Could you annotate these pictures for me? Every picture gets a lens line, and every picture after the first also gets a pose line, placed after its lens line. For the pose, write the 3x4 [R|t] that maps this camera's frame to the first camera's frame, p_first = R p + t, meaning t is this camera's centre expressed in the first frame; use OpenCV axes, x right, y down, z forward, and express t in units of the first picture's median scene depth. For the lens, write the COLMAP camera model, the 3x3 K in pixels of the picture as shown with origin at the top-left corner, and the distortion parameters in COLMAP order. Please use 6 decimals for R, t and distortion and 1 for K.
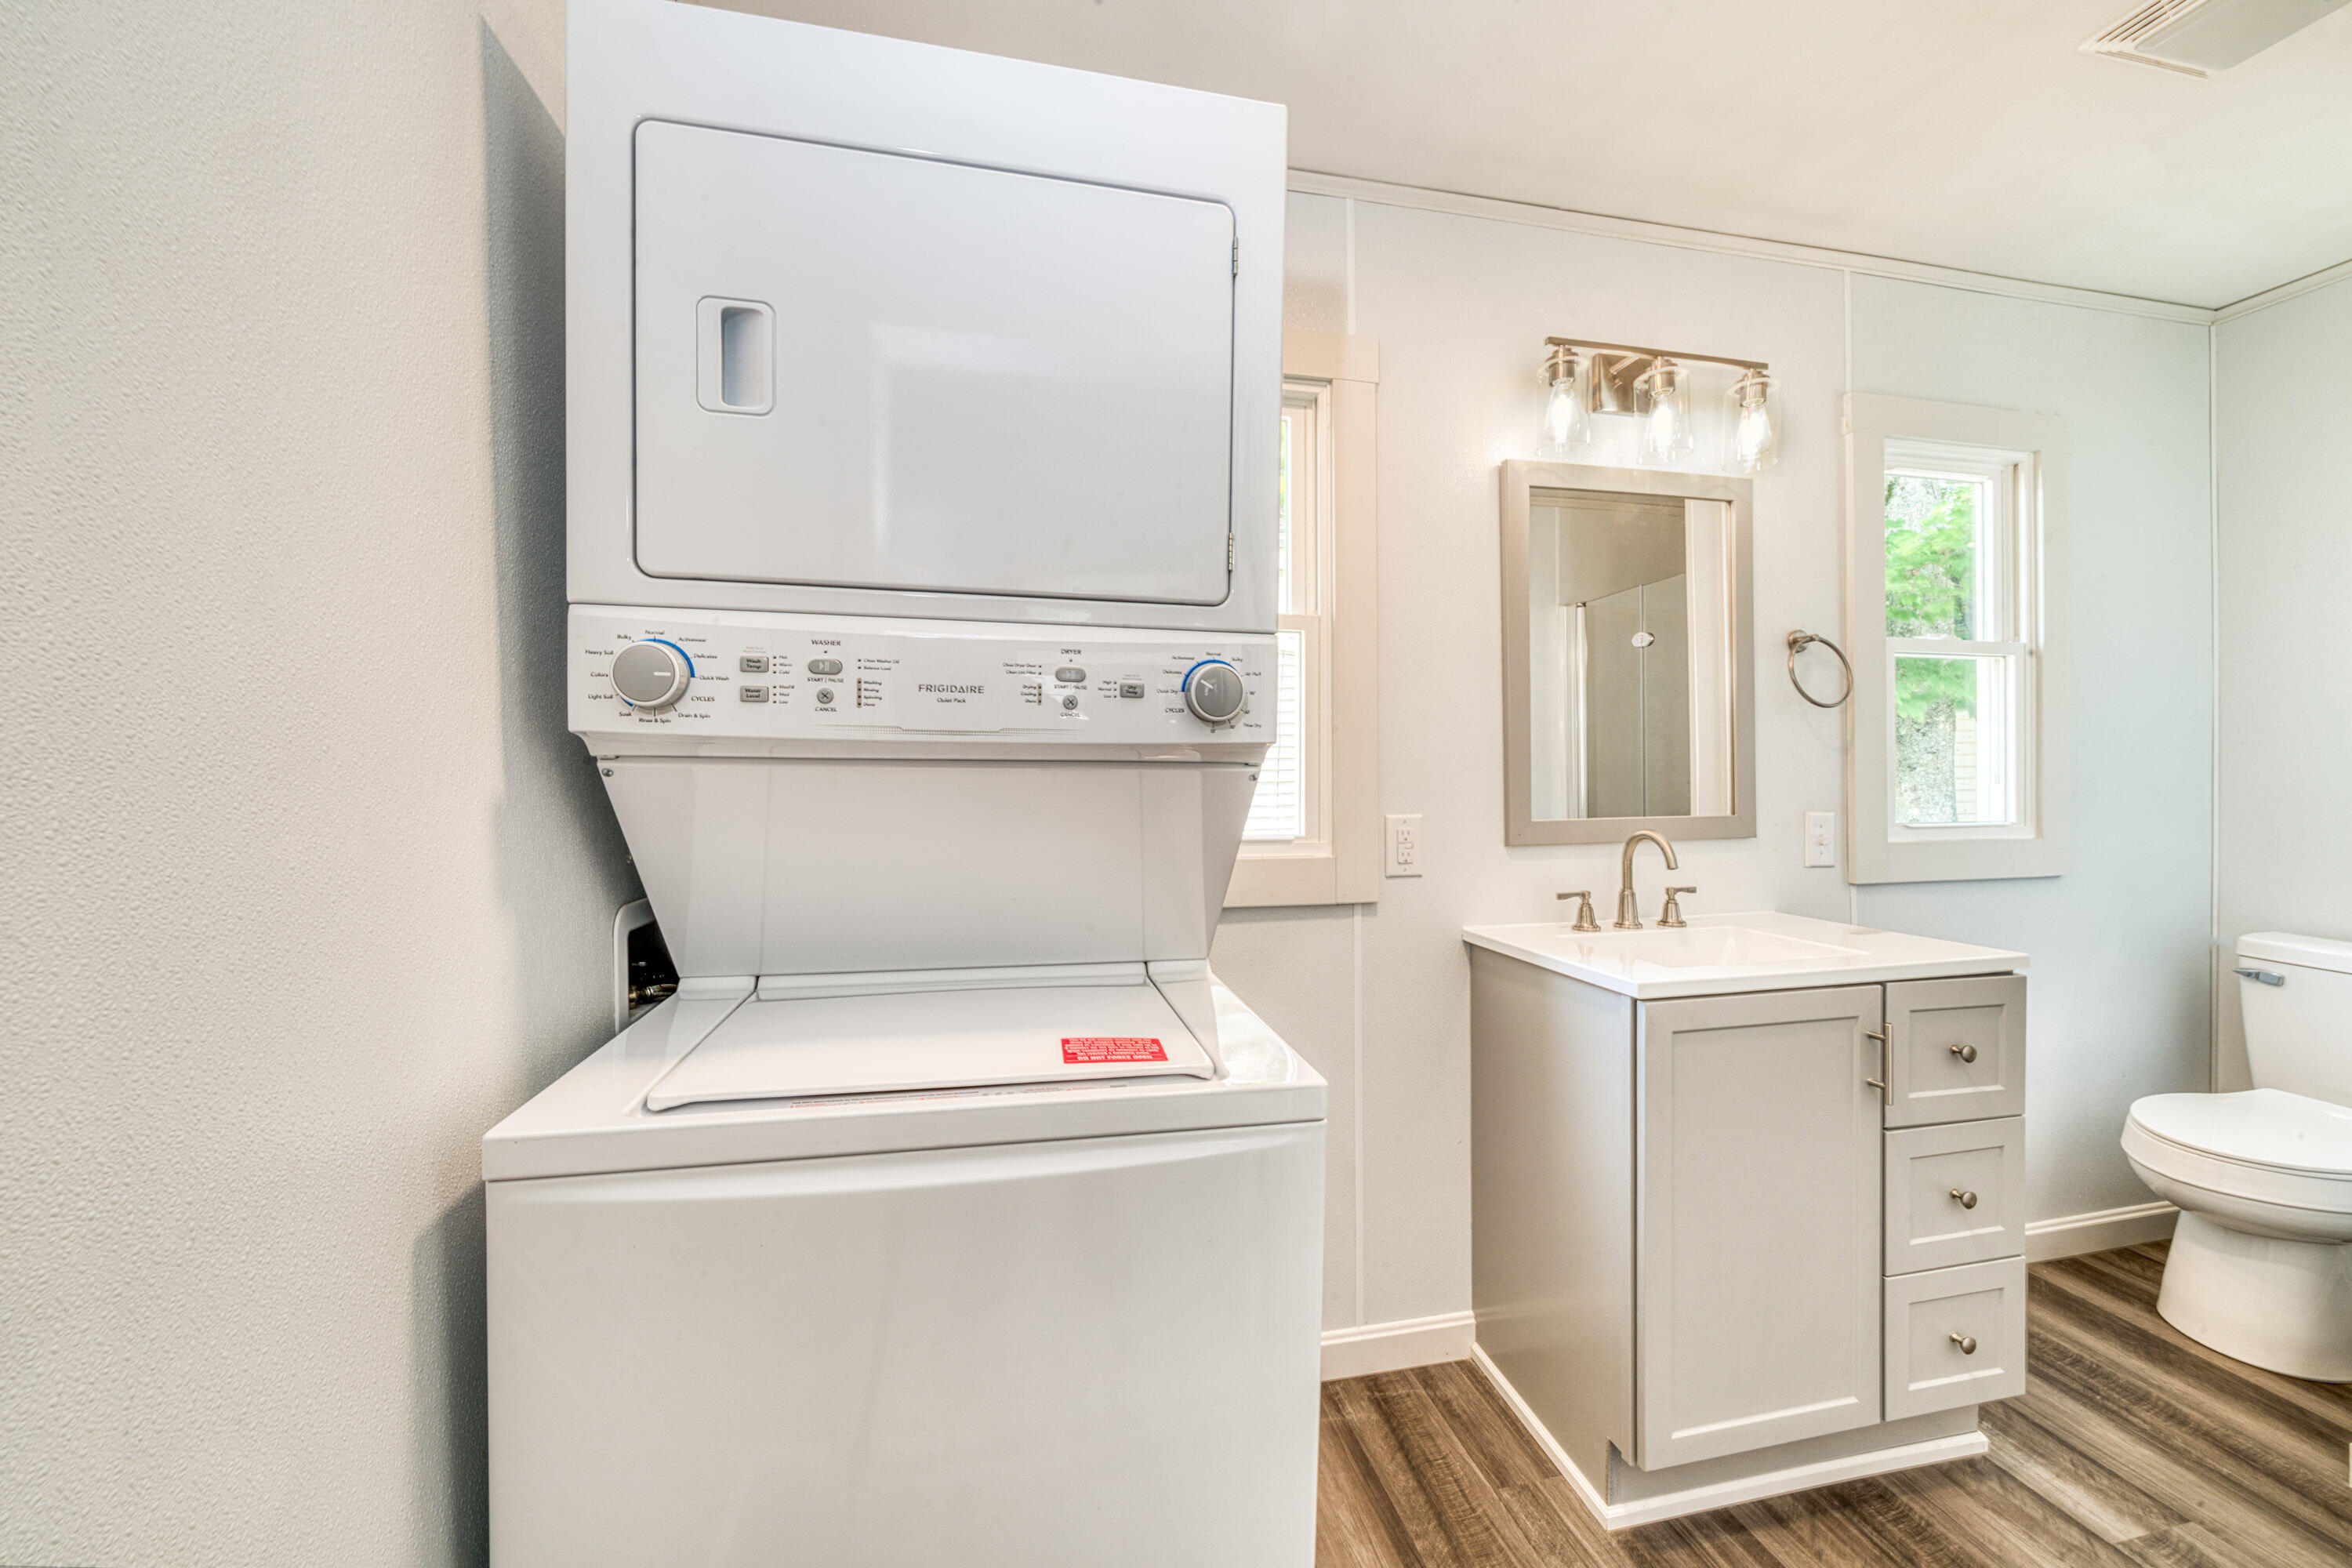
lens RADIAL K [[830.4, 0, 1171.0], [0, 830.4, 778.6], [0, 0, 1]] dist [-0.007325, 0.000295]
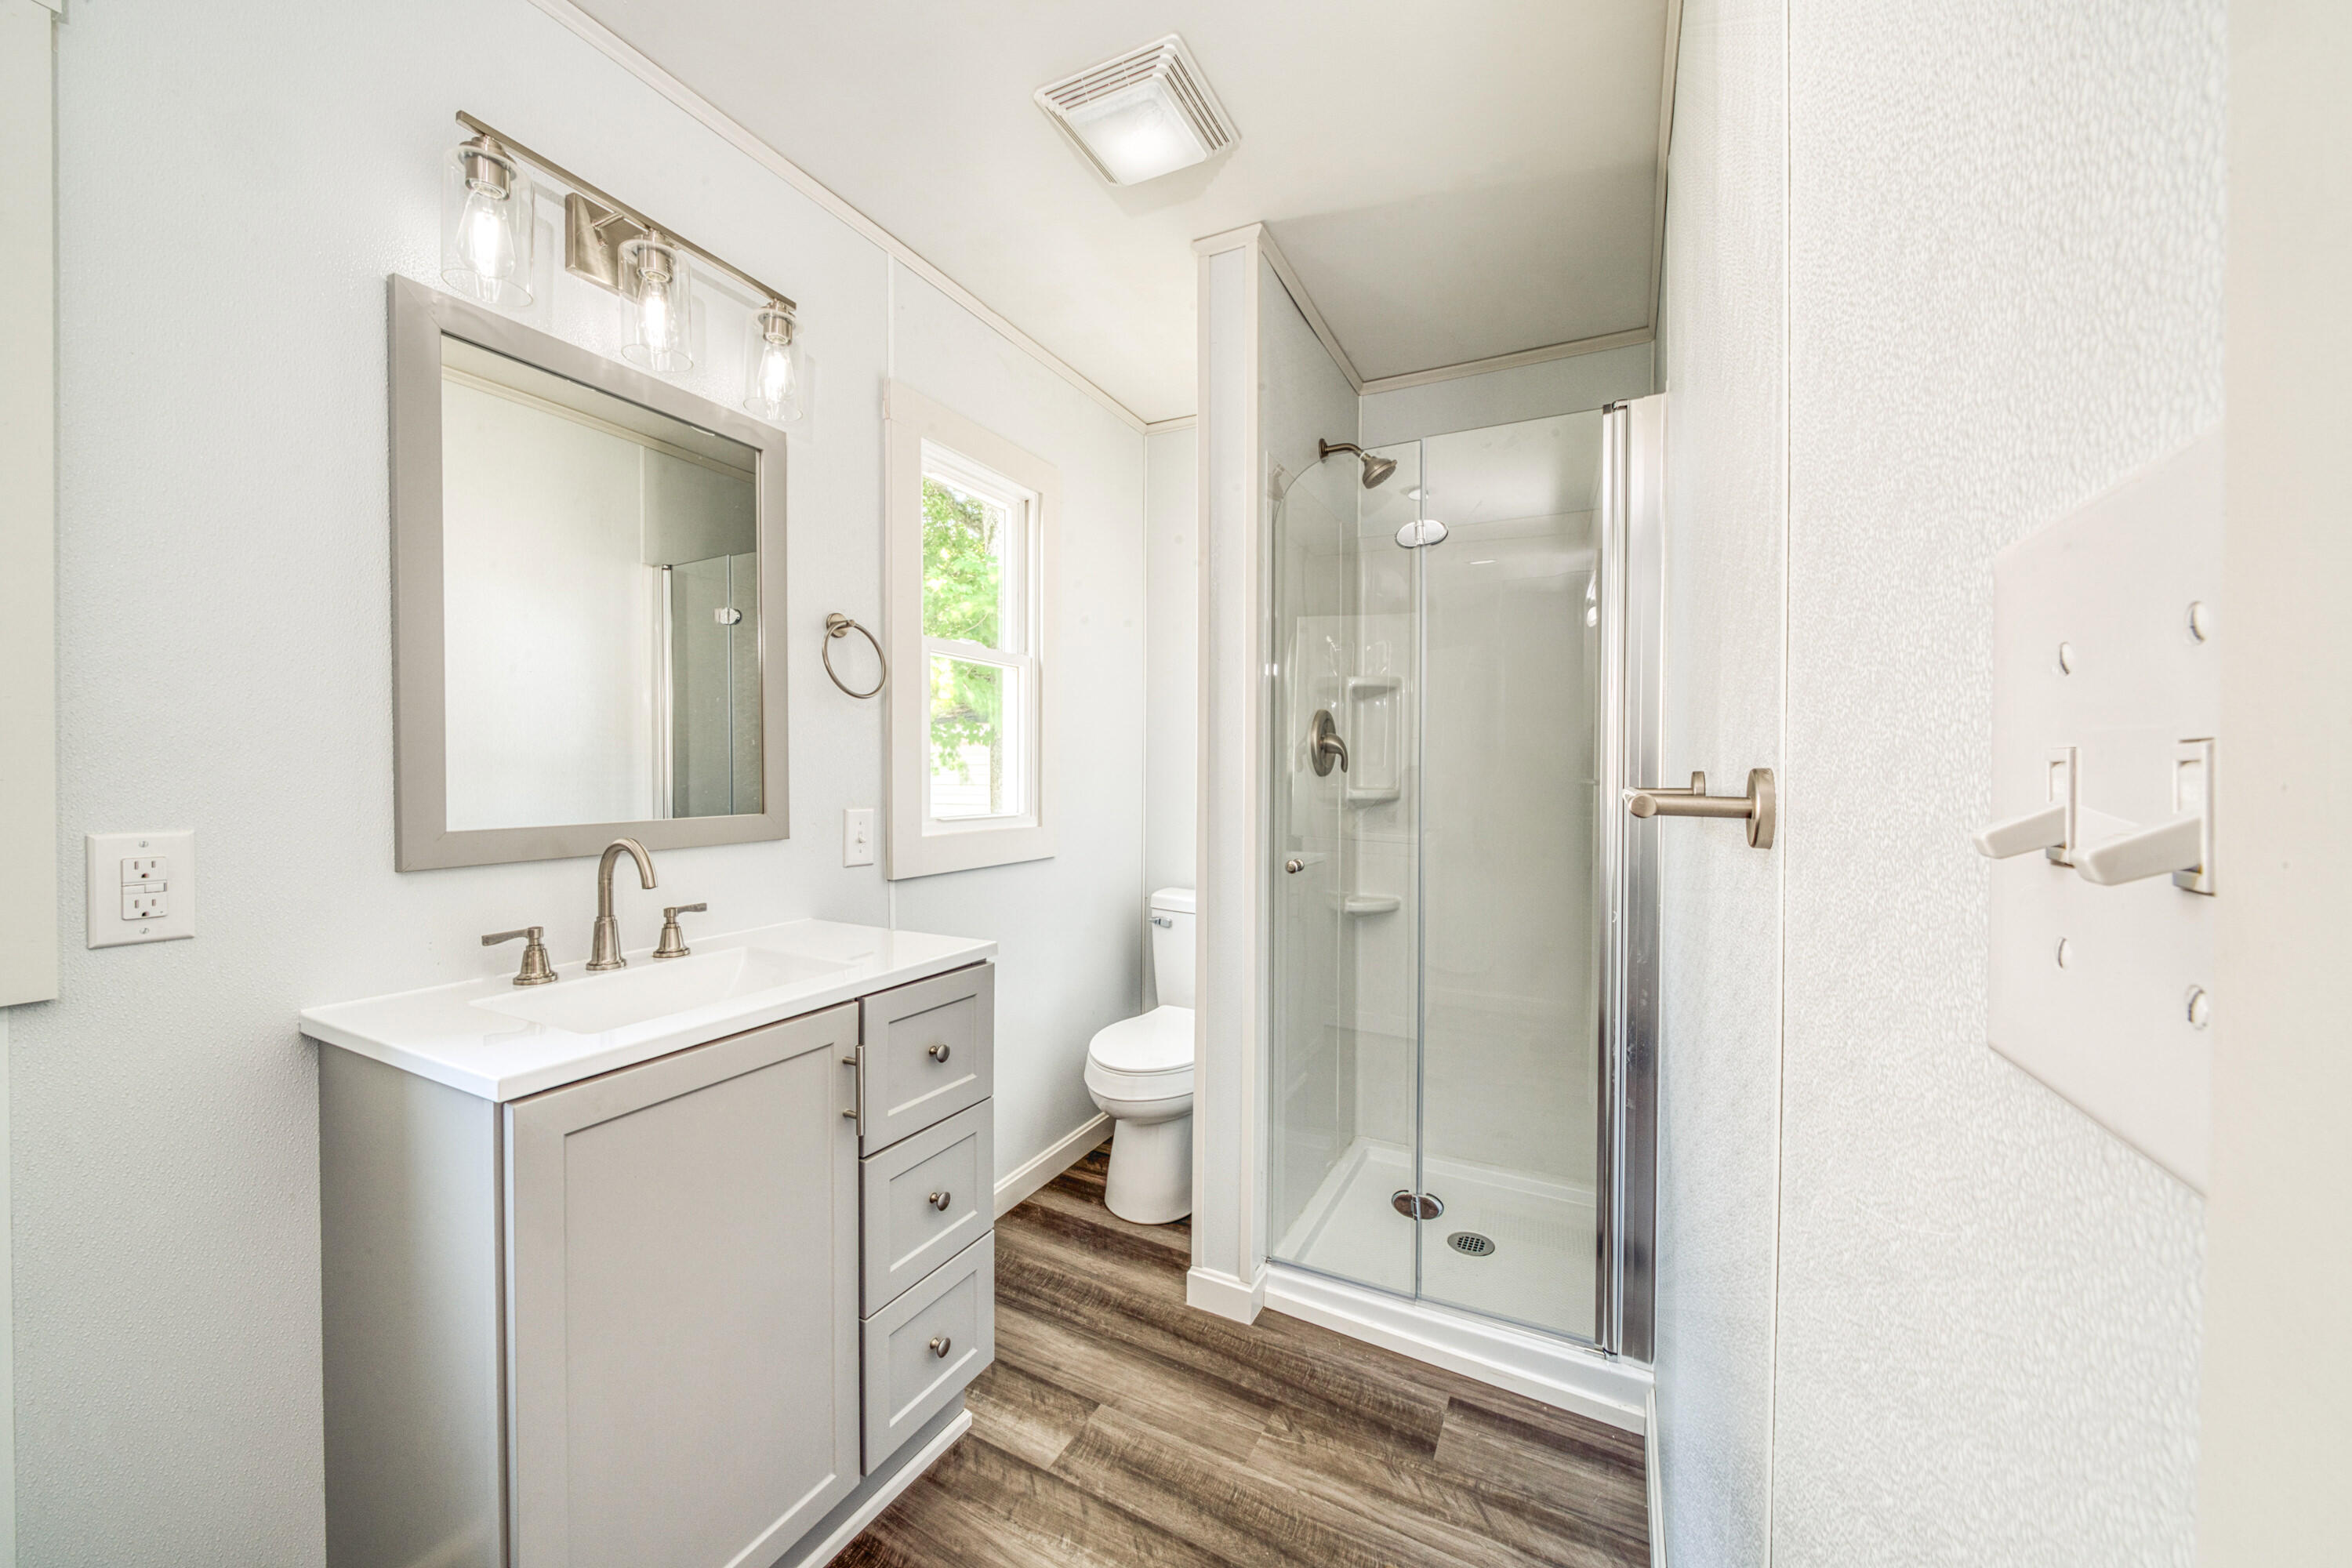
lens RADIAL K [[823.1, 0, 1149.3], [0, 823.1, 767.3], [0, 0, 1]] dist [-0.006656, 0.000106]
pose [[0.653079, 0.015213, 0.757137, 0.310597], [-0.009831, 0.999884, -0.011611, 0.001186], [-0.757226, 0.000139, 0.653153, 0.139745]]
